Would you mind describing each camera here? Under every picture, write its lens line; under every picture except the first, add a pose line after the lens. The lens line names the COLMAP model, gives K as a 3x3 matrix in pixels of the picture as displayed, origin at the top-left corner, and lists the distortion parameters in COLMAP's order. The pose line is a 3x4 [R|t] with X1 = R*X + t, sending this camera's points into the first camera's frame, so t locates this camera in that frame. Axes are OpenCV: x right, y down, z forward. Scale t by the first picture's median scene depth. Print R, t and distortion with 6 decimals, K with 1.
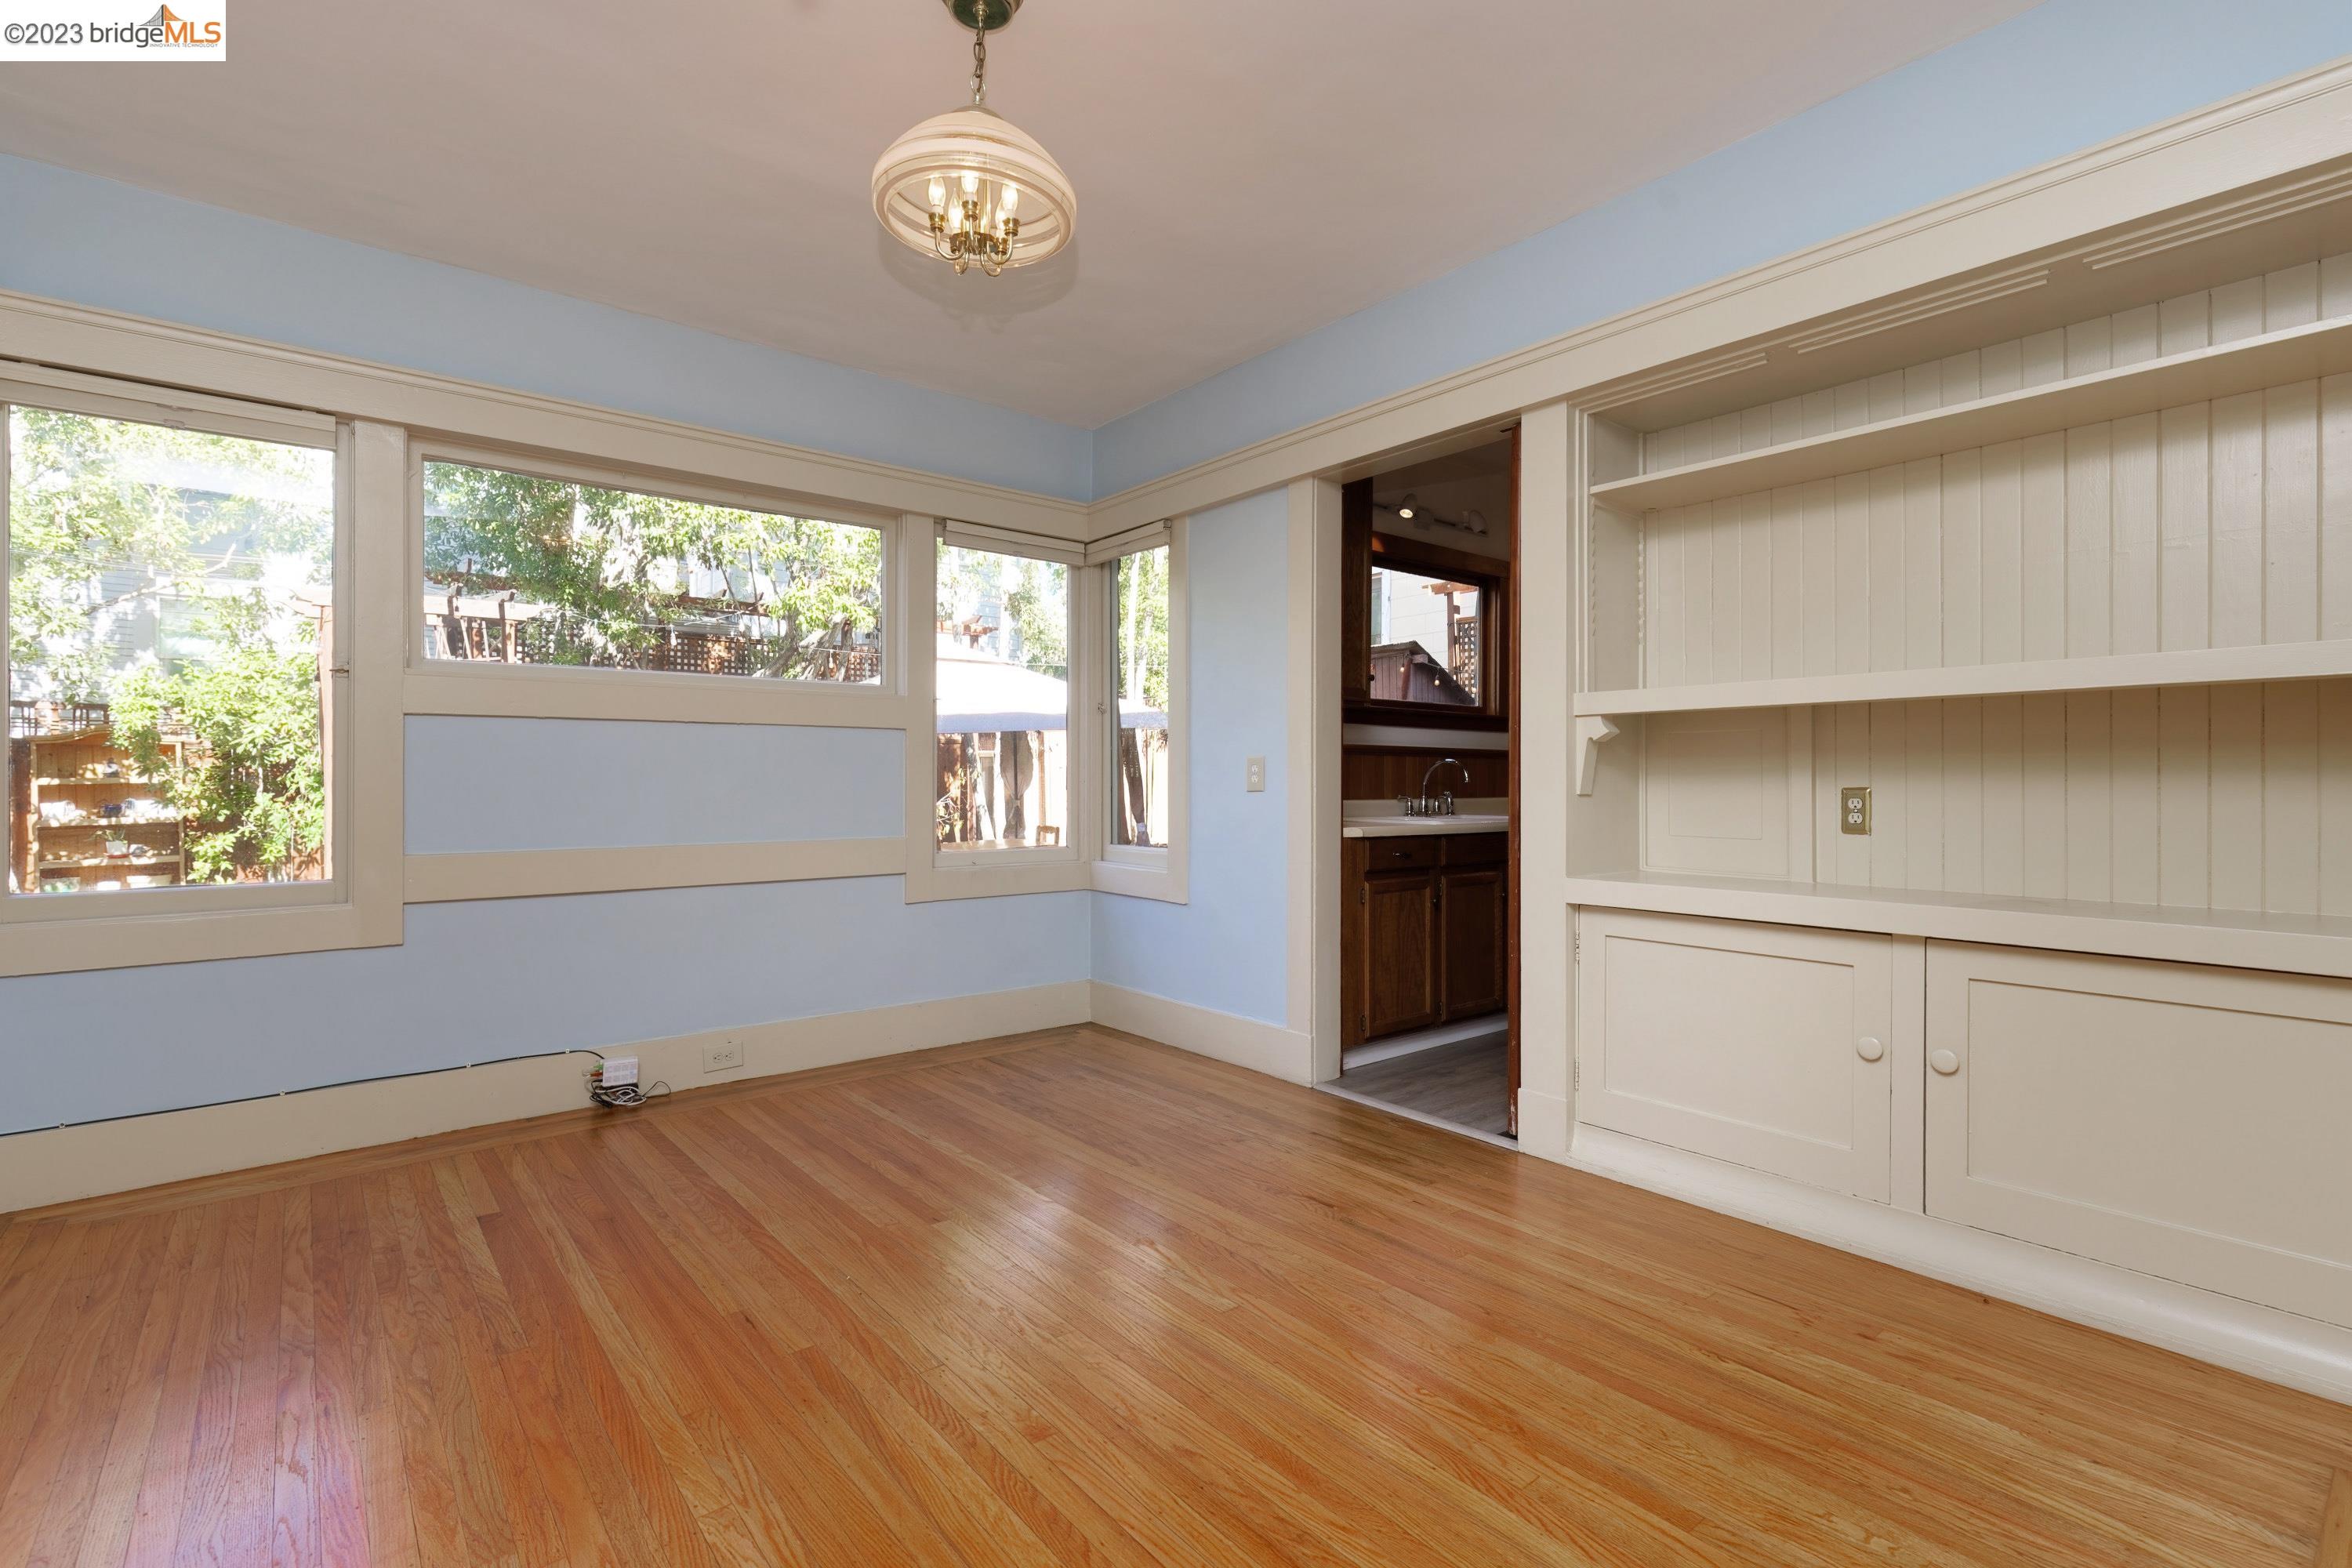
lens RADIAL K [[1068.3, 0, 1176.0], [0, 1068.3, 784.0], [0, 0, 1]] dist [0.000849, 0.000042]
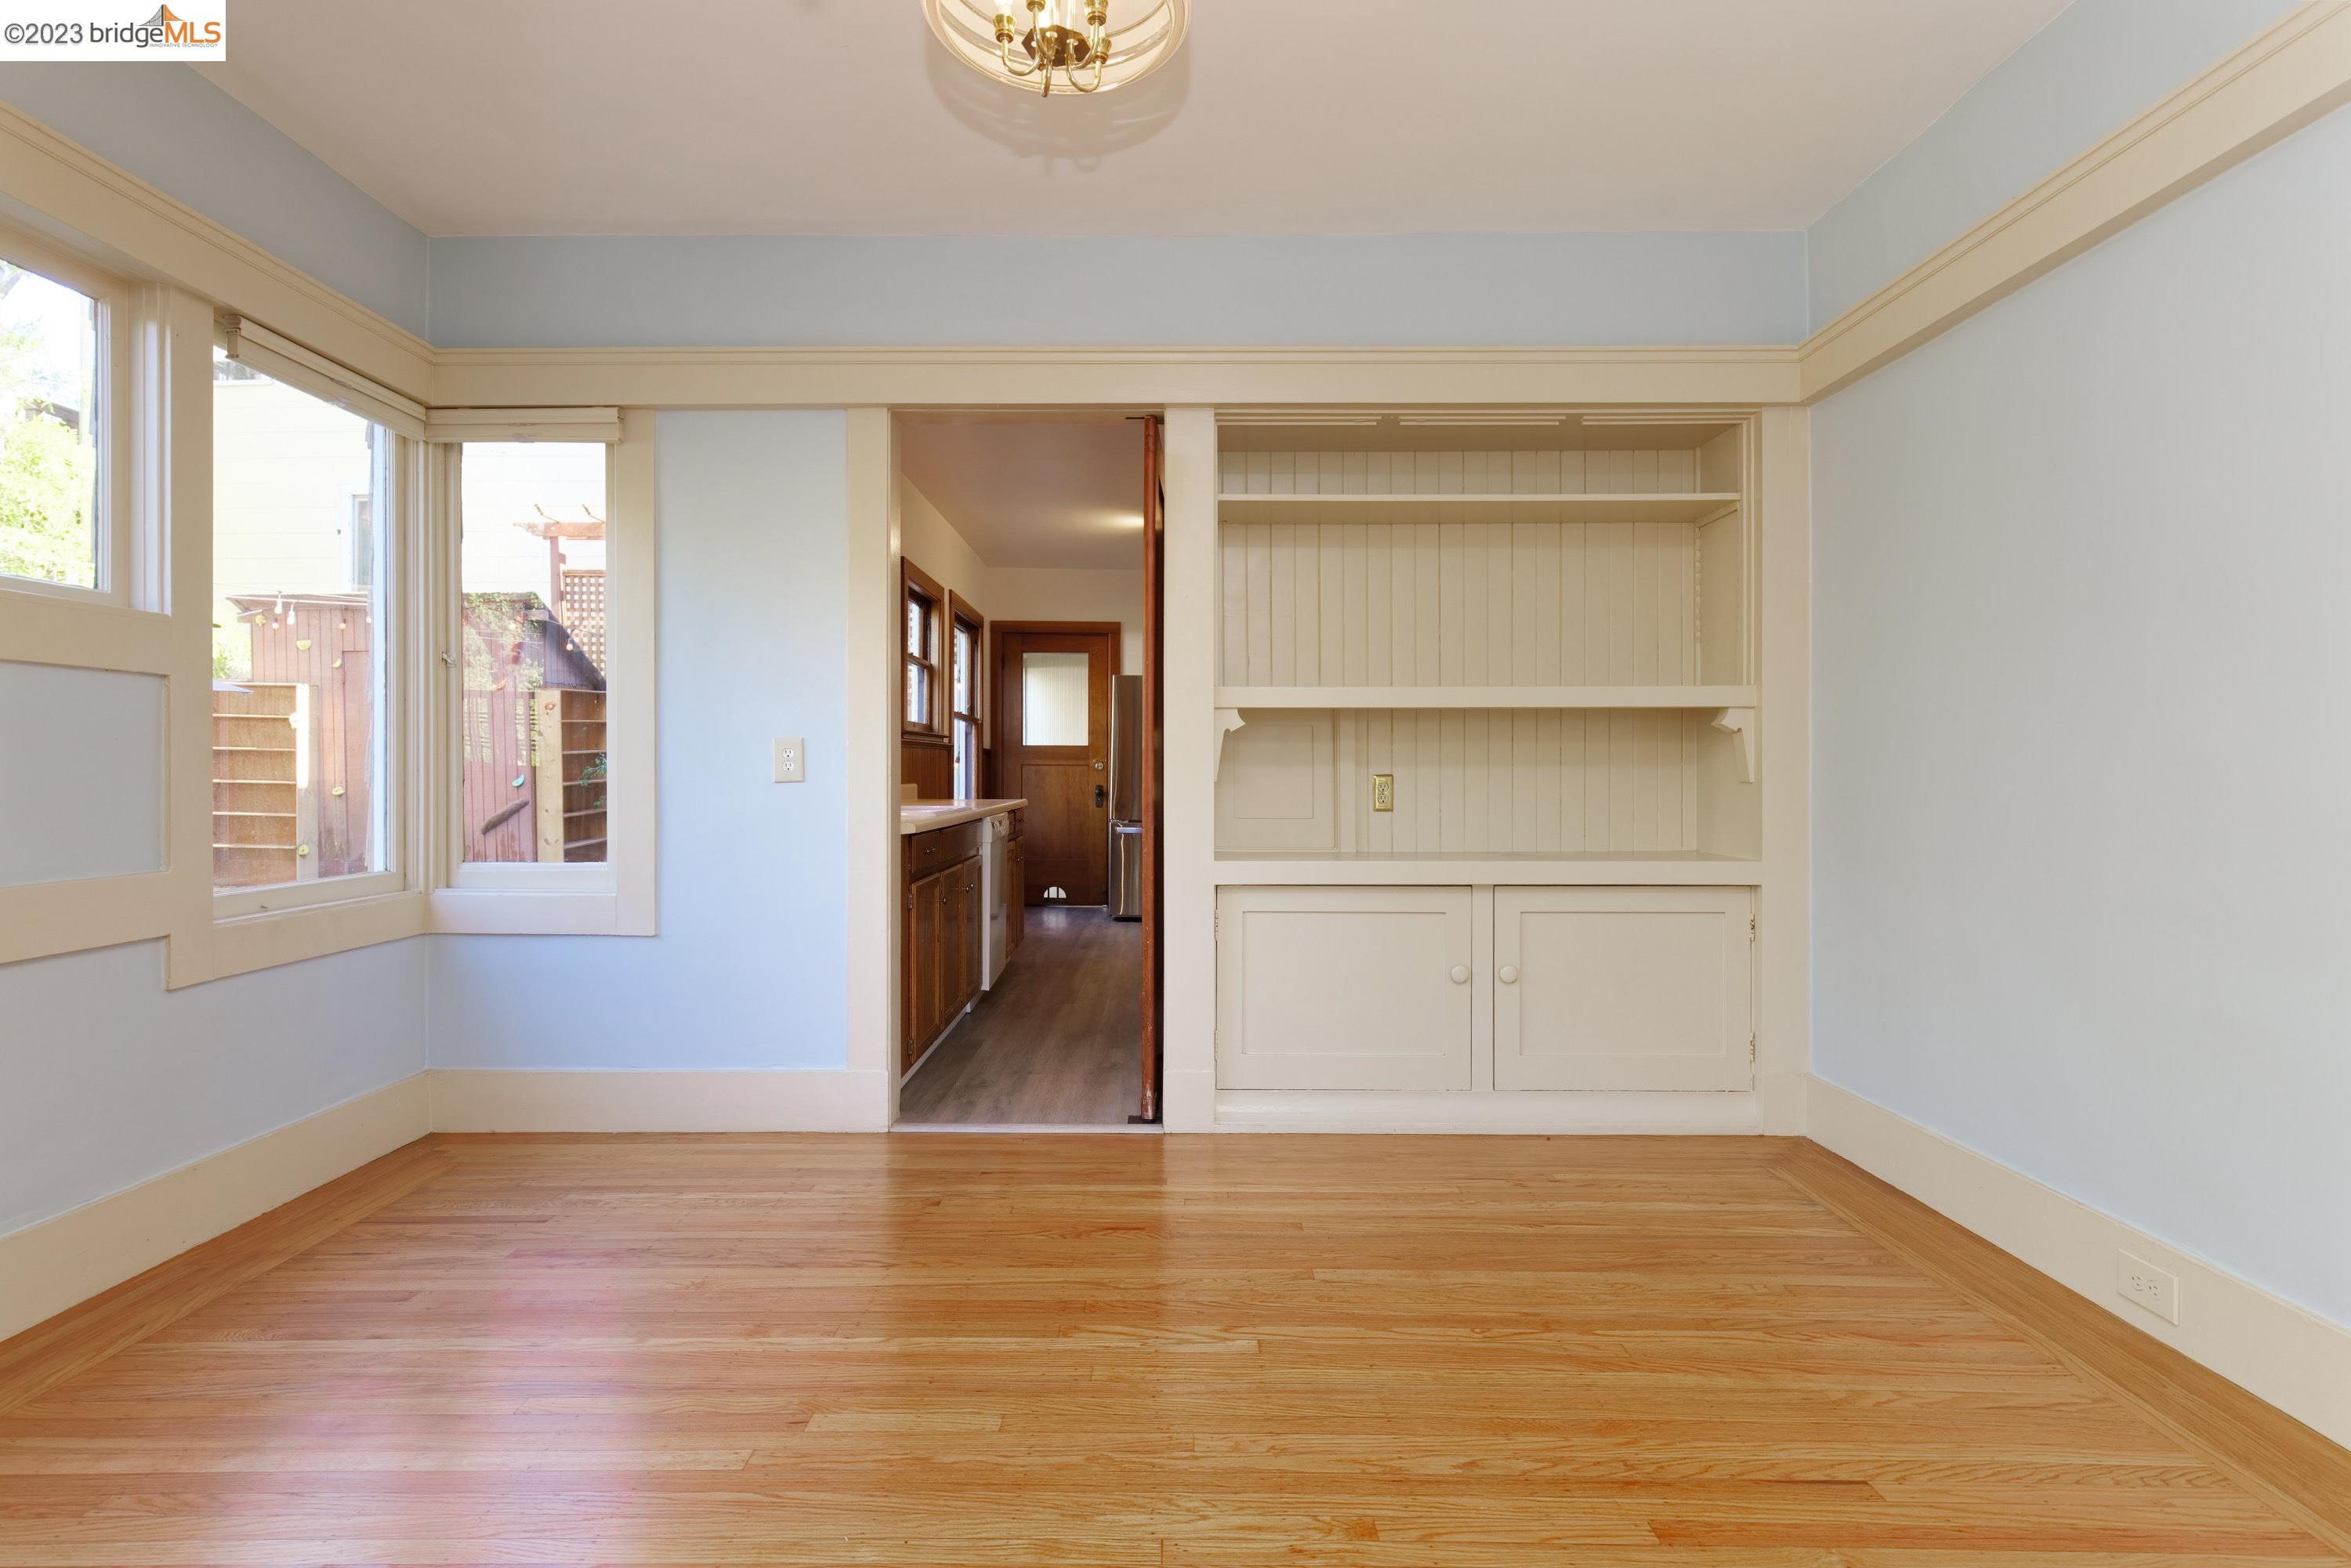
lens RADIAL K [[1155.1, 0, 1177.9], [0, 1155.1, 776.4], [0, 0, 1]] dist [0.001520, -0.000265]
pose [[0.636184, -0.005366, 0.771519, -0.535038], [0.000954, 0.999981, 0.006168, -0.003272], [-0.771537, -0.003188, 0.636177, 0.298984]]
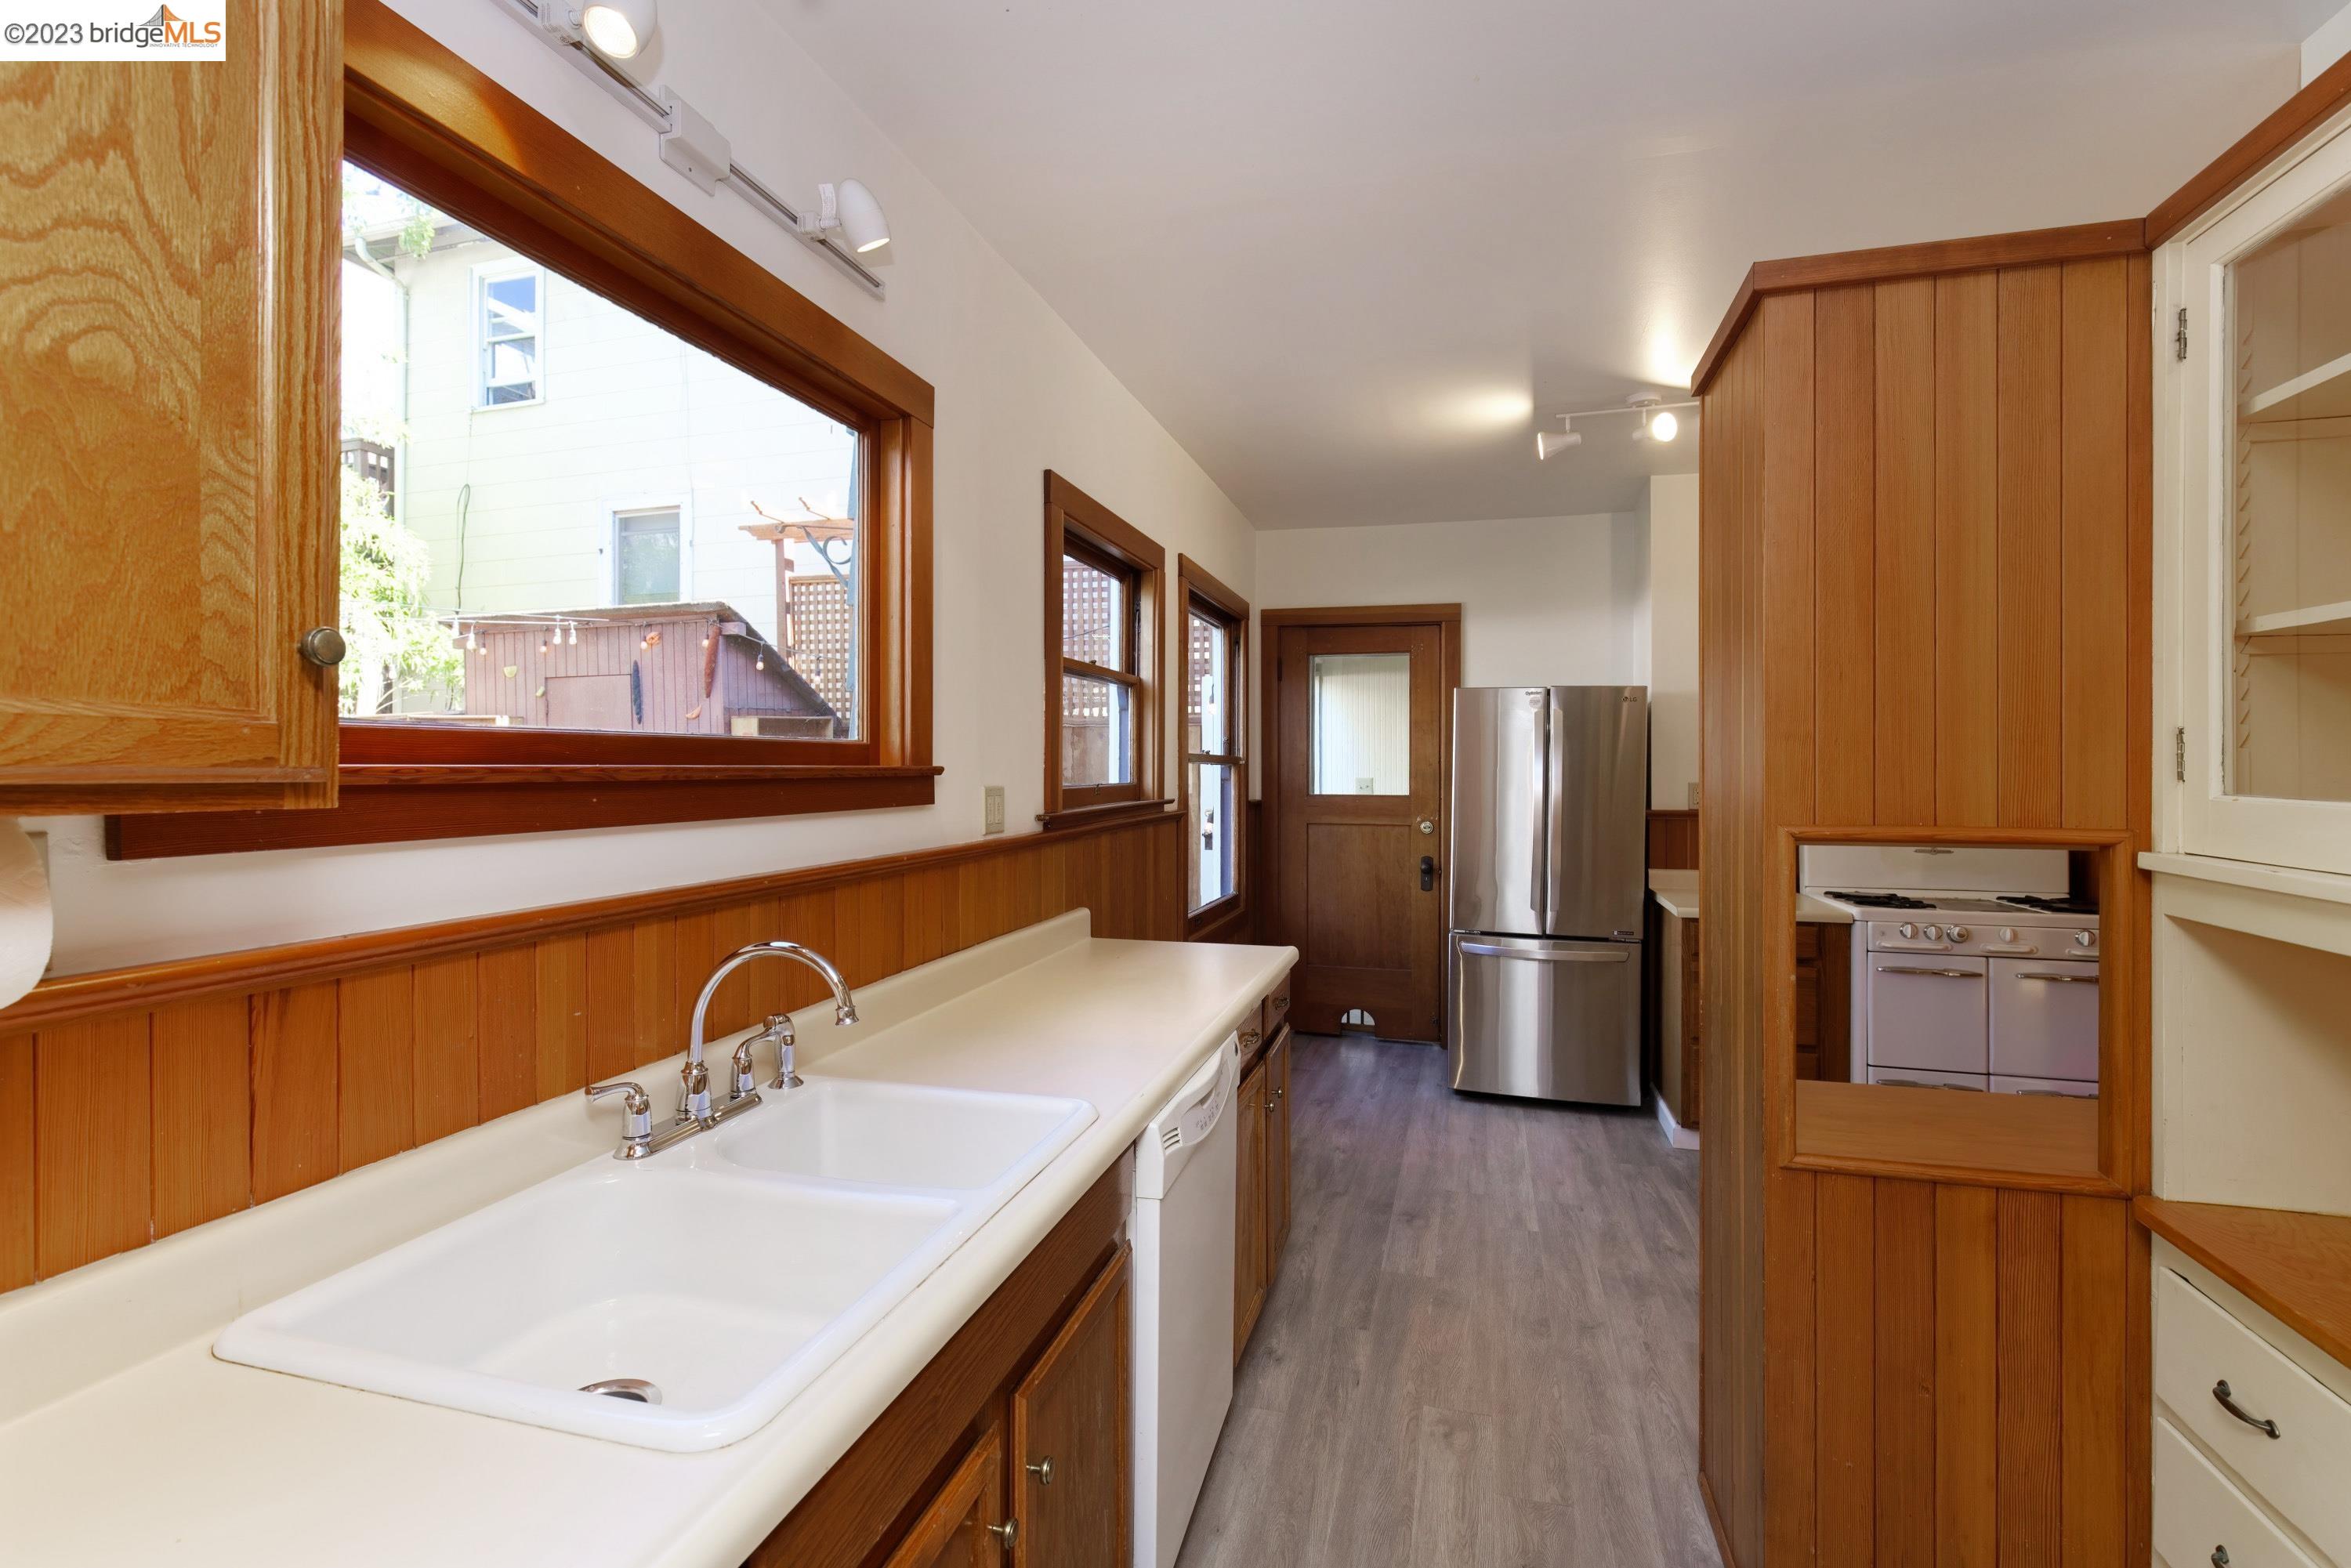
lens RADIAL K [[1081.2, 0, 1161.9], [0, 1081.2, 768.1], [0, 0, 1]] dist [0.000151, -0.000341]
pose [[0.830137, -0.002565, 0.557553, 0.285366], [0.002366, 0.999997, 0.001078, -0.116776], [-0.557554, 0.000424, 0.830141, 1.124212]]
